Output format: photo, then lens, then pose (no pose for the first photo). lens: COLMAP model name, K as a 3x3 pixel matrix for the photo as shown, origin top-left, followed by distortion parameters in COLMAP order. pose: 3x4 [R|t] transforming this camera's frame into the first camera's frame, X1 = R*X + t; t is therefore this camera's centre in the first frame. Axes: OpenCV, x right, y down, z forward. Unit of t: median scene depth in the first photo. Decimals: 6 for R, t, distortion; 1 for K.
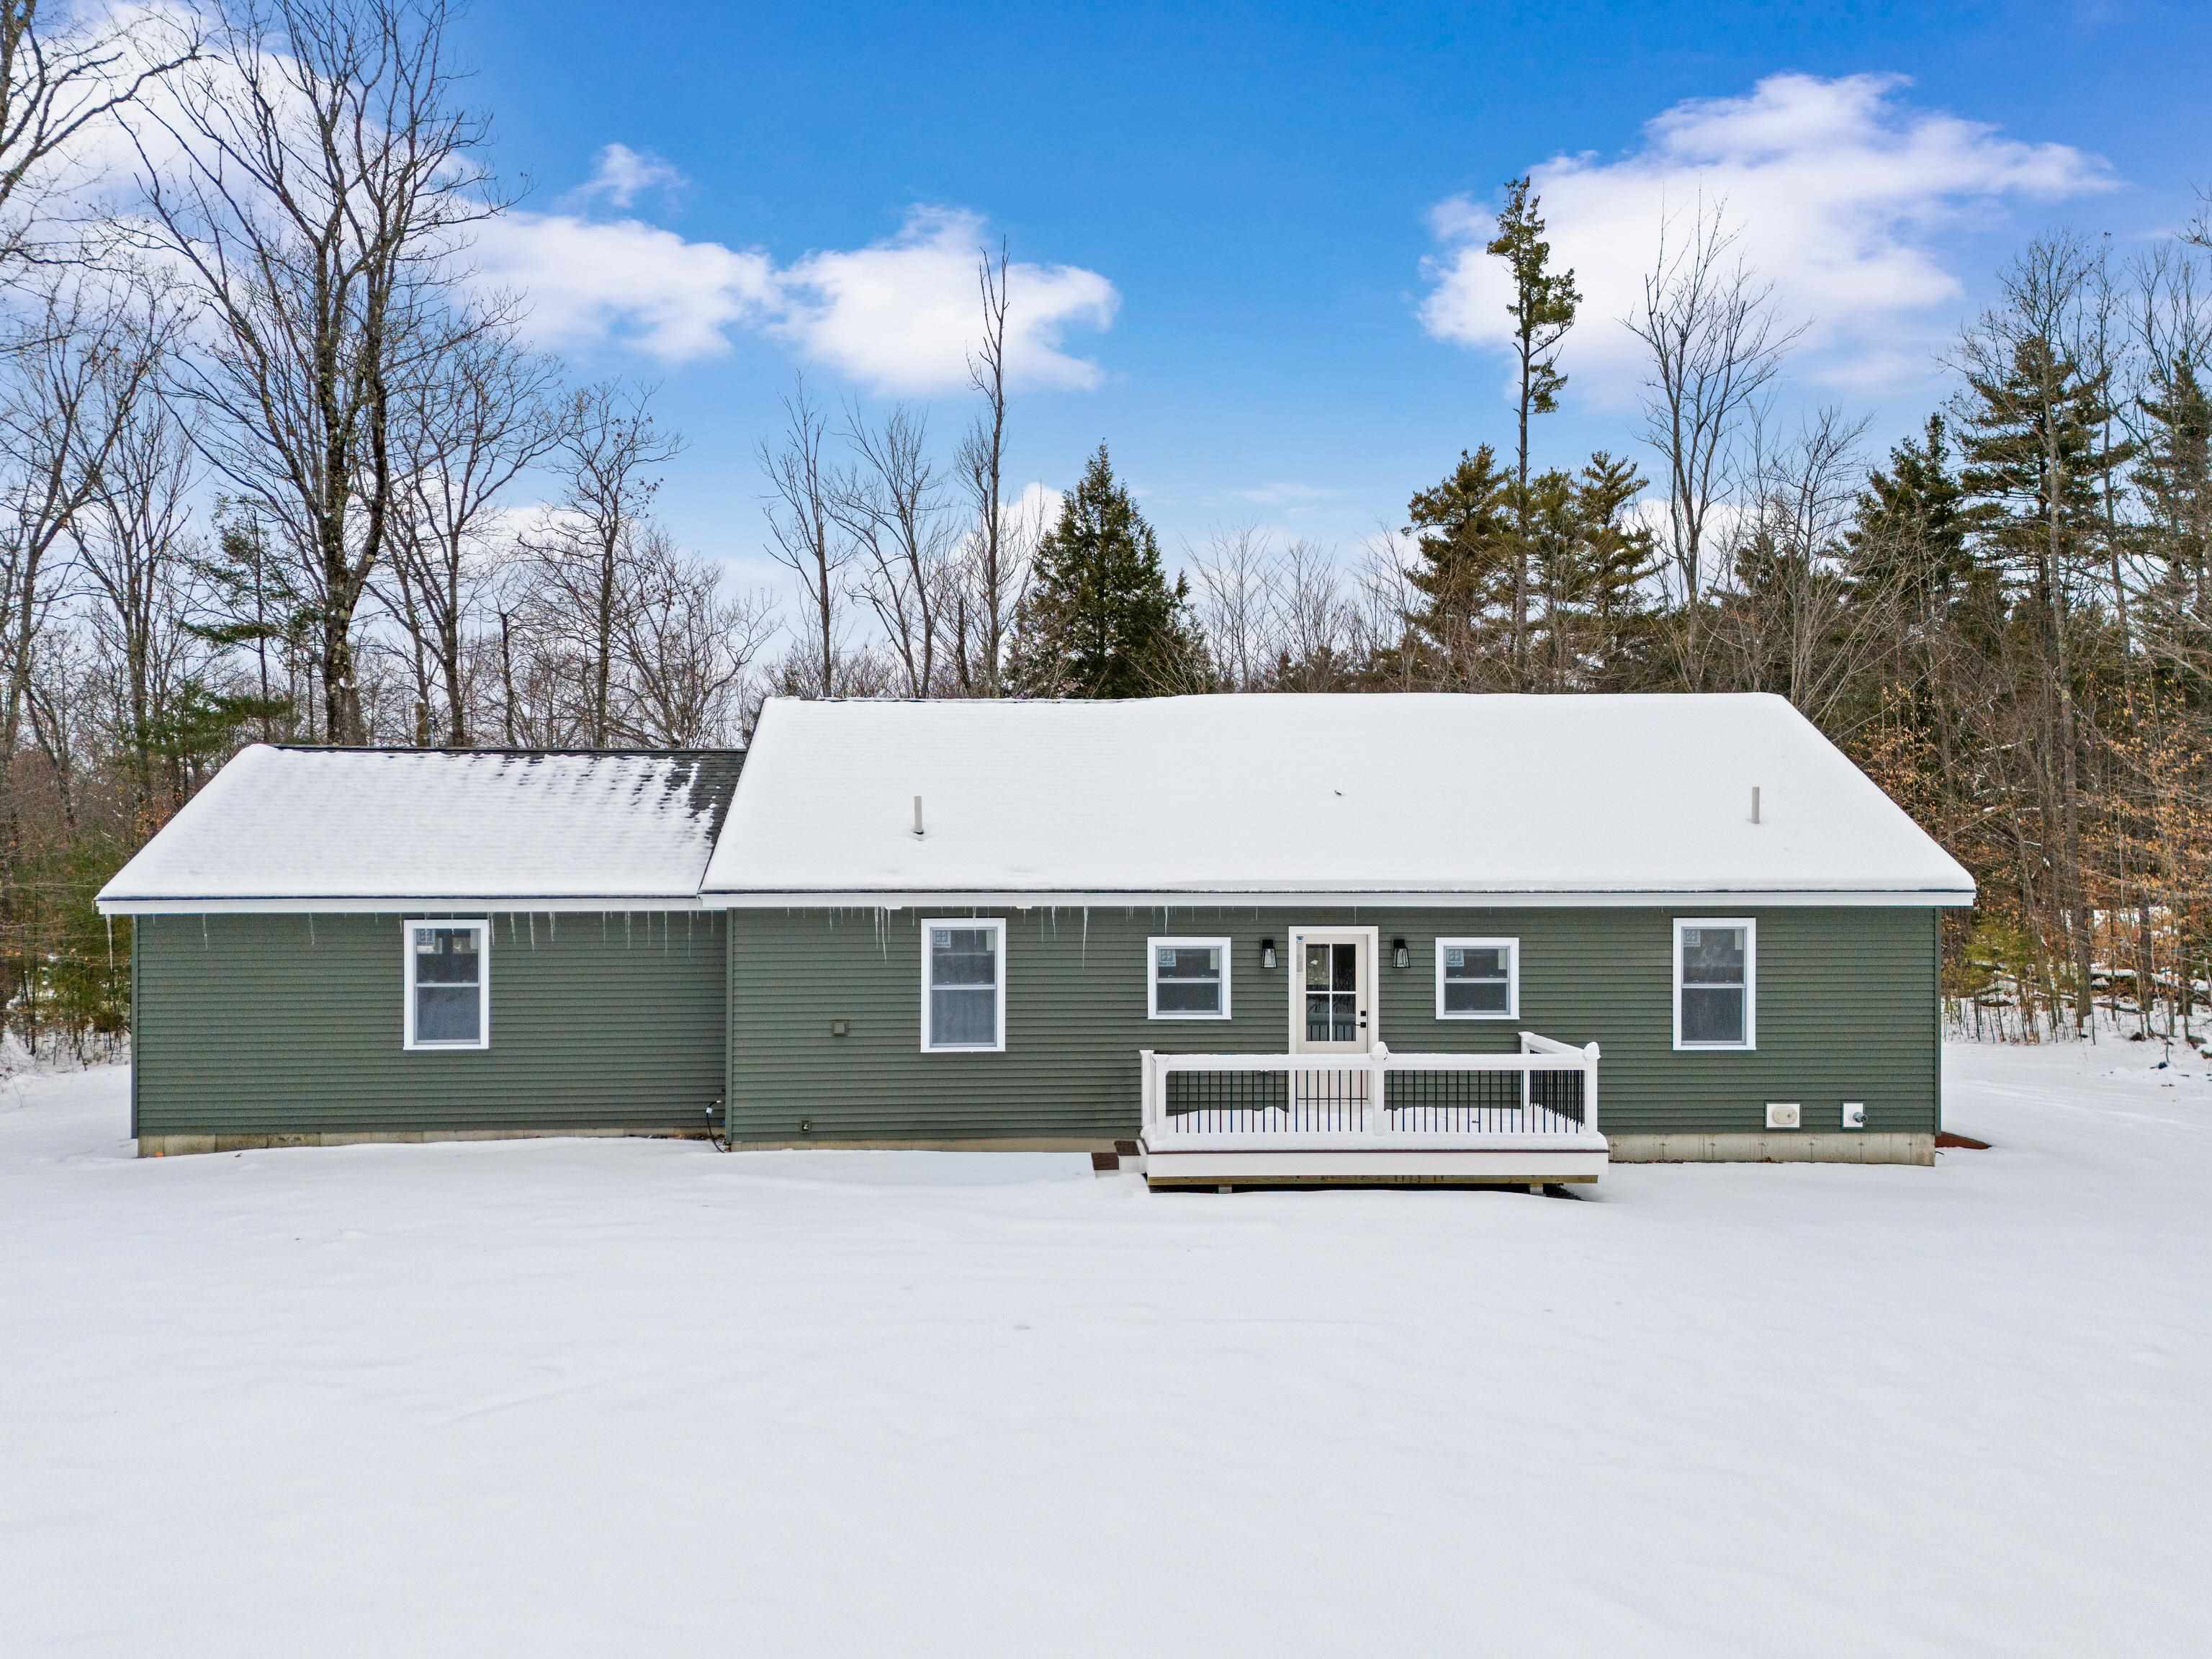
lens RADIAL K [[1631.1, 0, 1115.6], [0, 1631.1, 854.8], [0, 0, 1]] dist [0.076634, -0.061882]
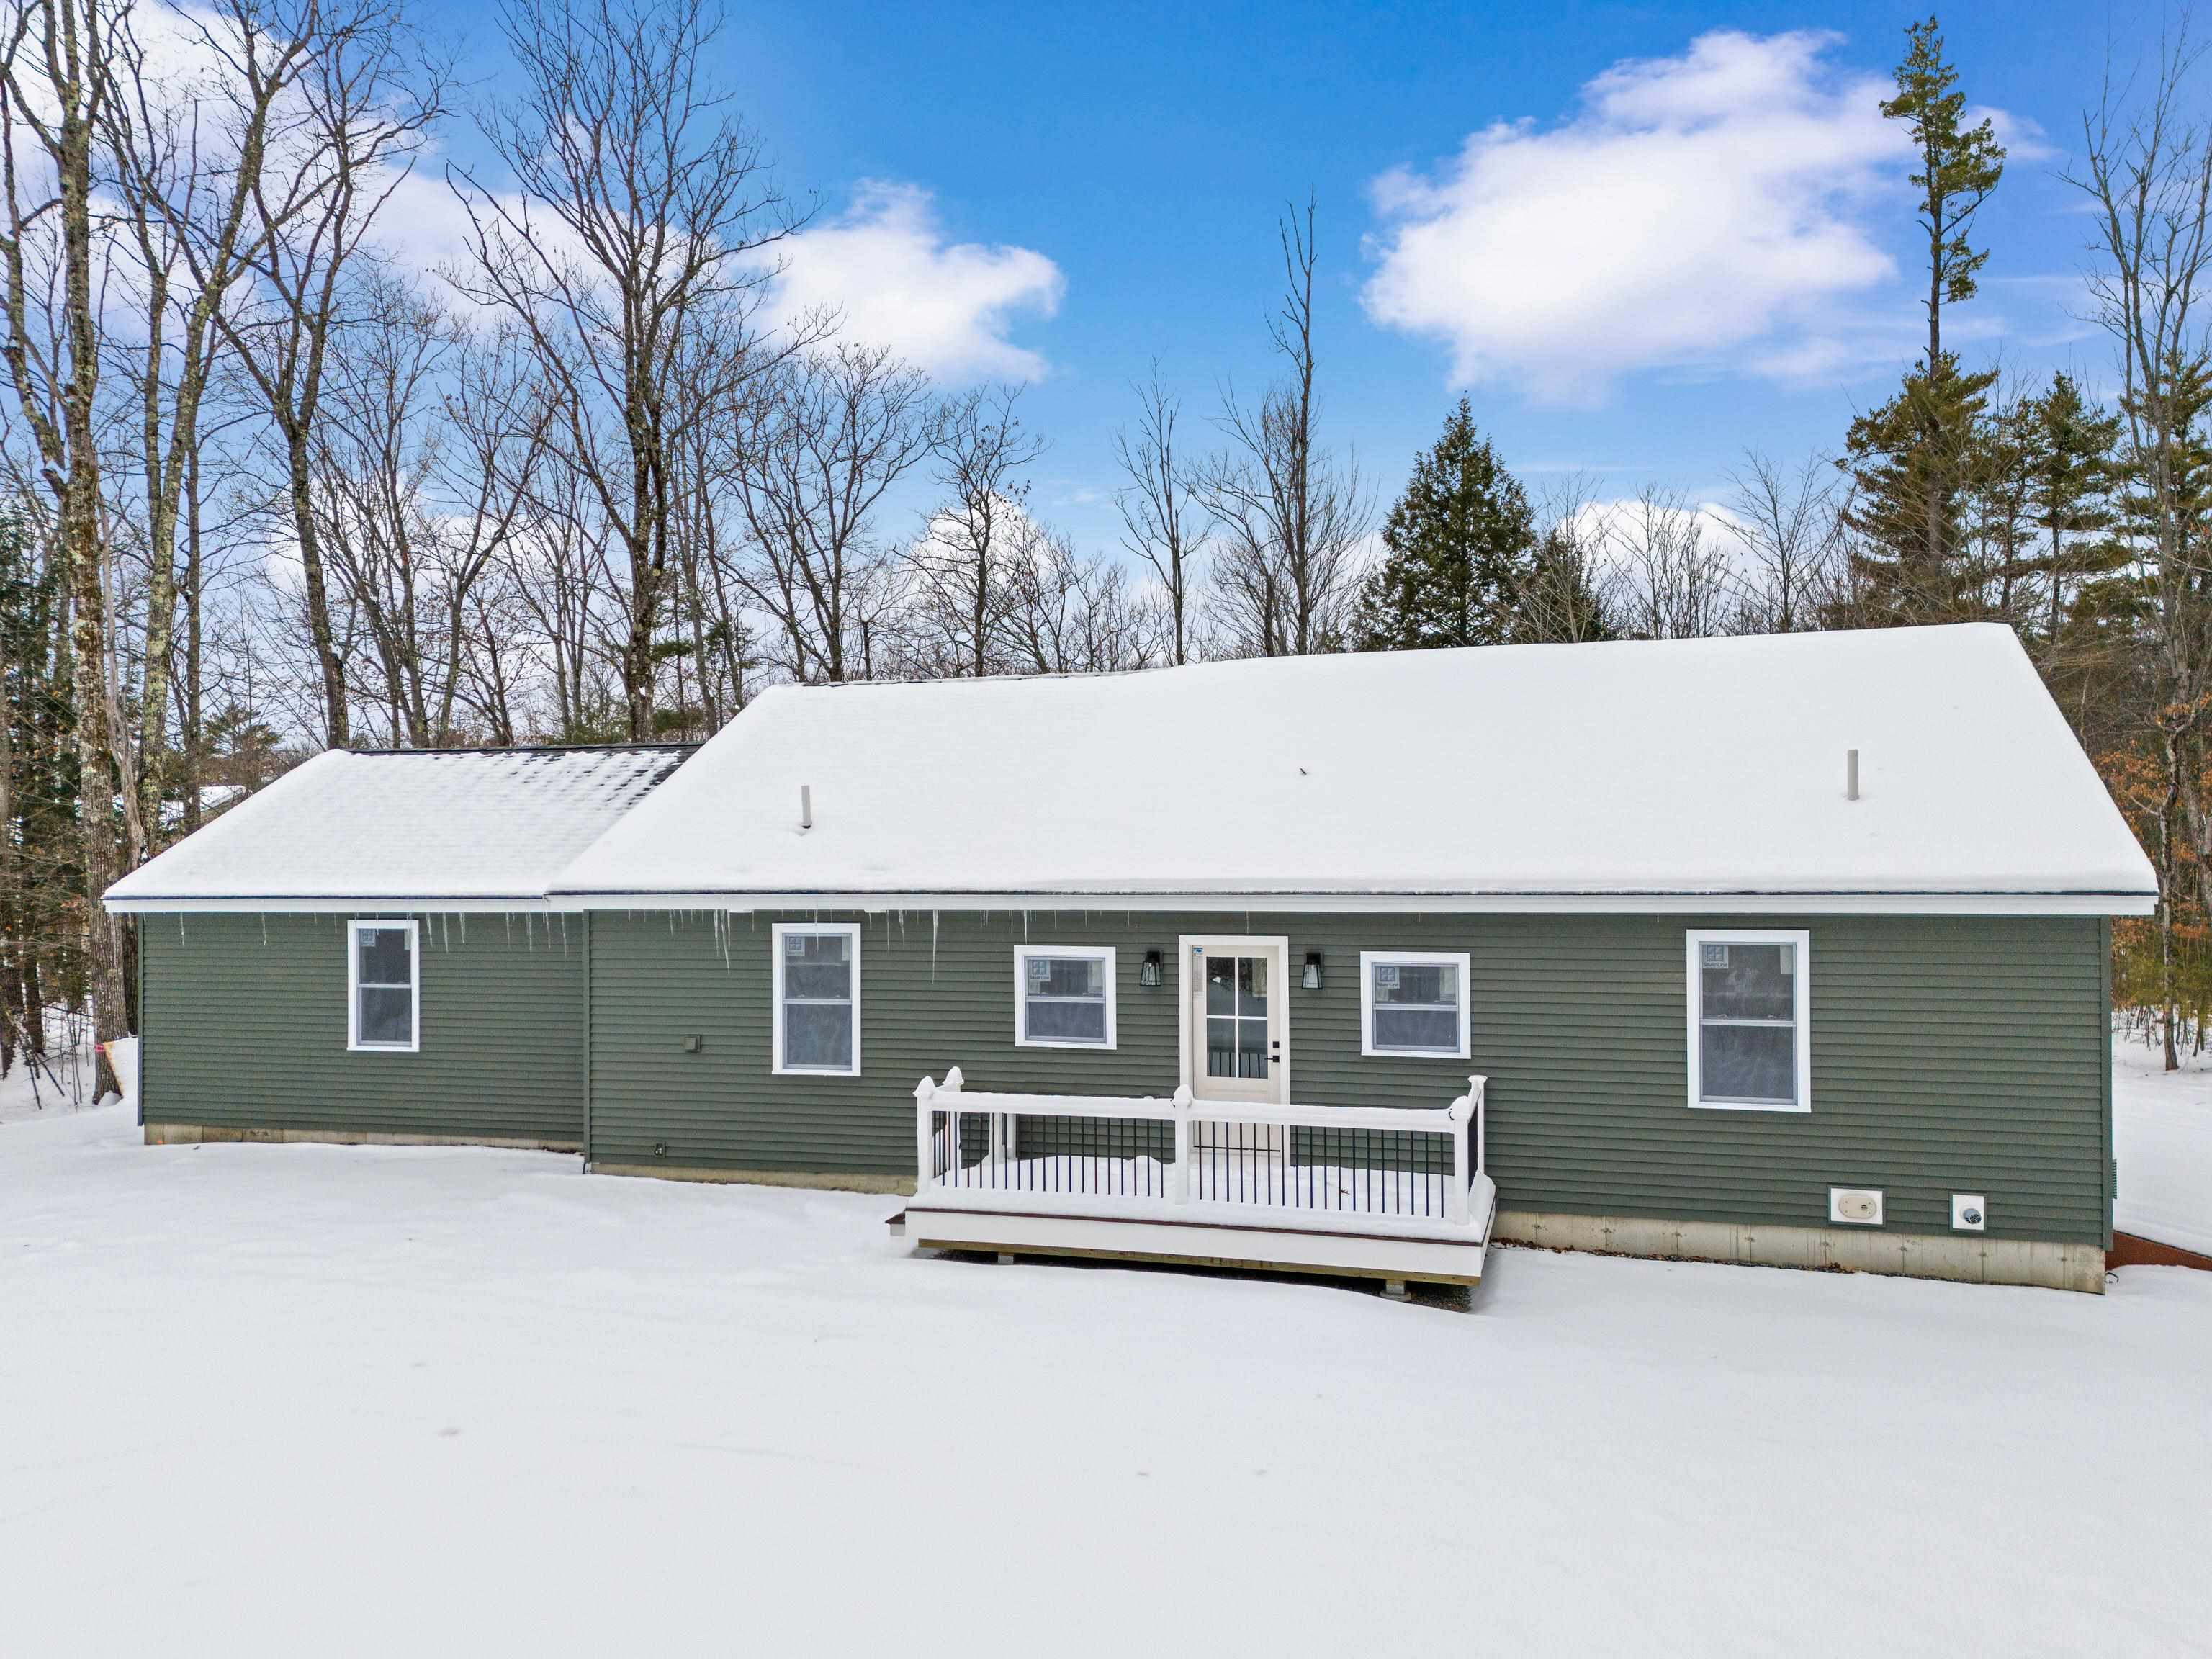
lens RADIAL K [[1631.1, 0, 1111.8], [0, 1631.1, 845.3], [0, 0, 1]] dist [0.076634, -0.061882]
pose [[0.942870, -0.007947, -0.333066, 0.340435], [0.007336, 0.999968, -0.003093, 0.001118], [0.333080, 0.000473, 0.942898, 0.215563]]
